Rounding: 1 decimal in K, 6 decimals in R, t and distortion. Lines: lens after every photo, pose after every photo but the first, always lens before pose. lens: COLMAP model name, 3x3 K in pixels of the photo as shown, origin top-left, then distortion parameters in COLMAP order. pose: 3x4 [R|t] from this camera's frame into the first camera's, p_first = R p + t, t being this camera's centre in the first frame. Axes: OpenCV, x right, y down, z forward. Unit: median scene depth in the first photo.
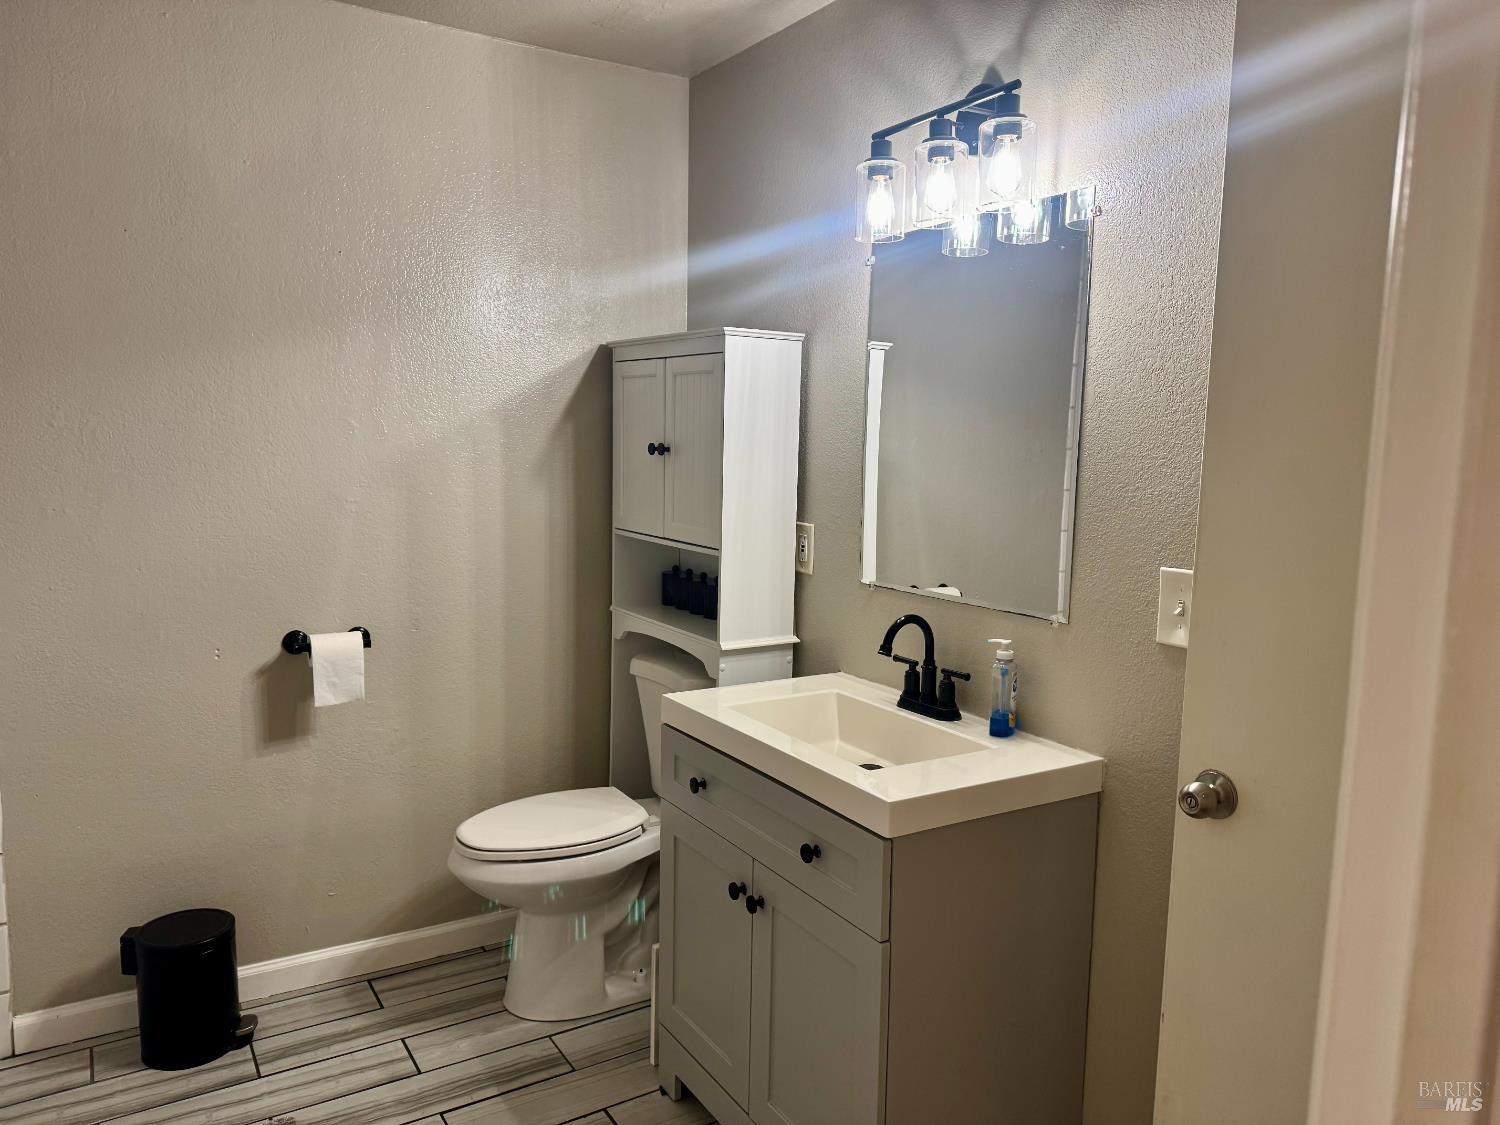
lens RADIAL K [[1050.8, 0, 743.4], [0, 1050.8, 563.8], [0, 0, 1]] dist [0.059456, -0.071911]
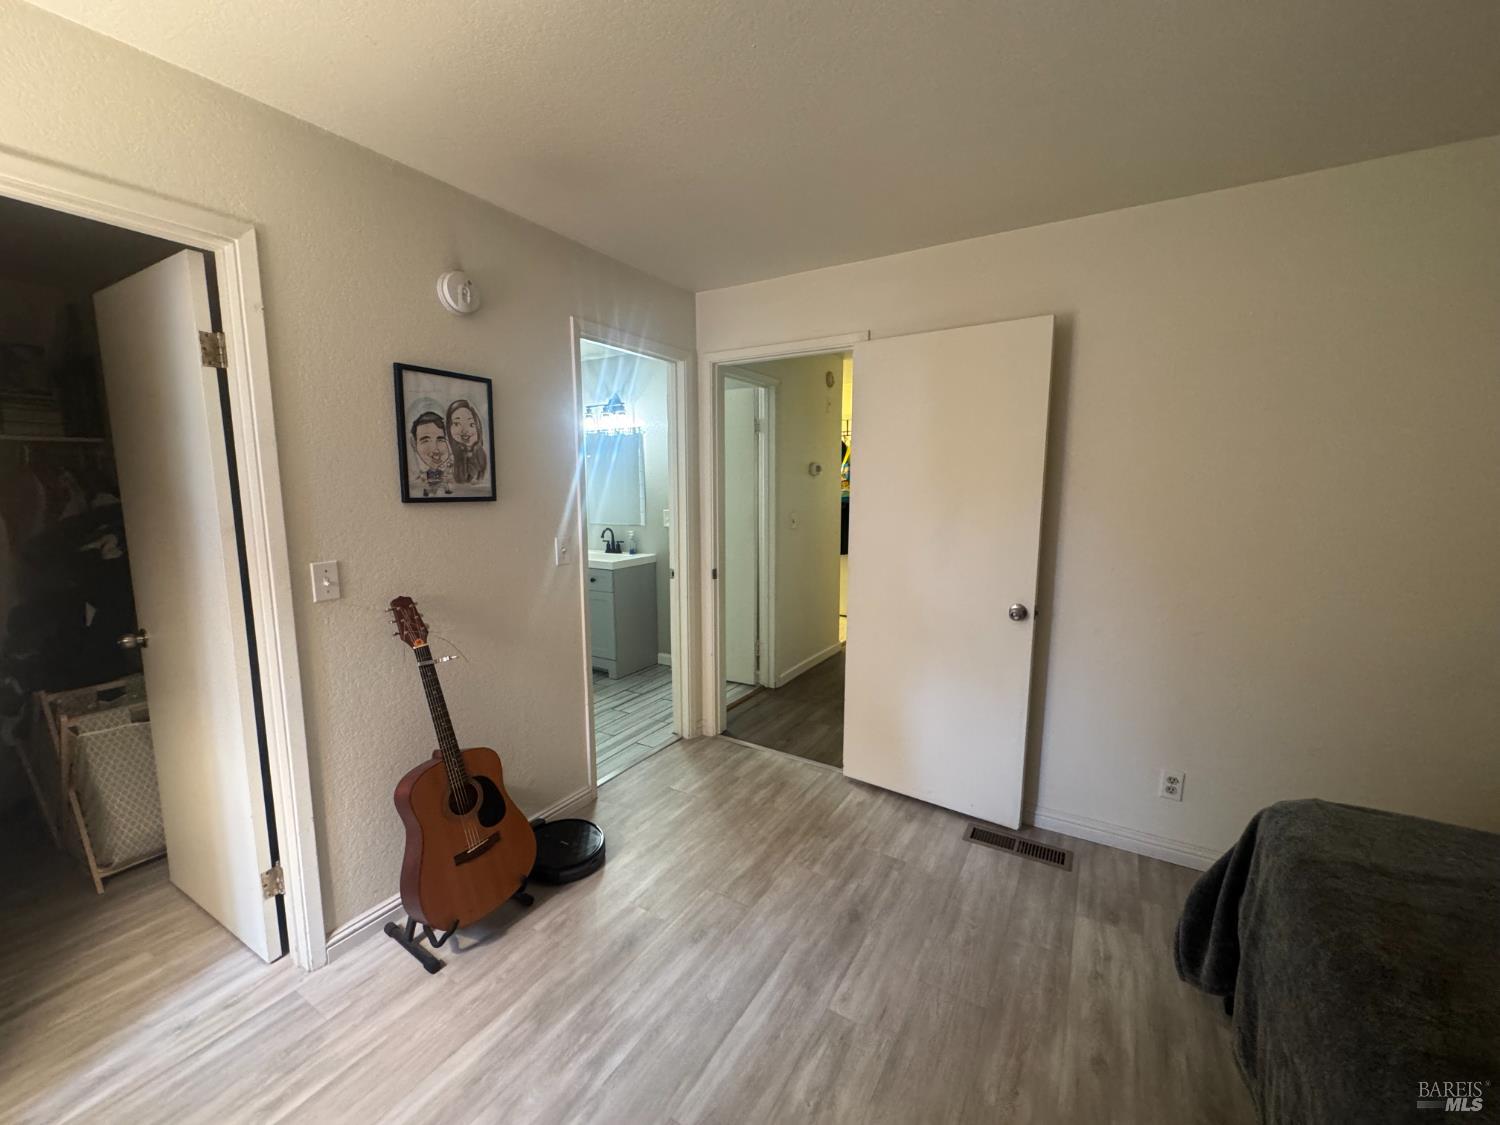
lens RADIAL K [[593.1, 0, 749.0], [0, 593.1, 566.8], [0, 0, 1]] dist [-0.006060, 0.000584]
pose [[0.885359, -0.085746, 0.456932, -0.425555], [0.080035, 0.996282, 0.031881, 0.171470], [-0.457966, 0.008344, 0.888930, -1.306433]]
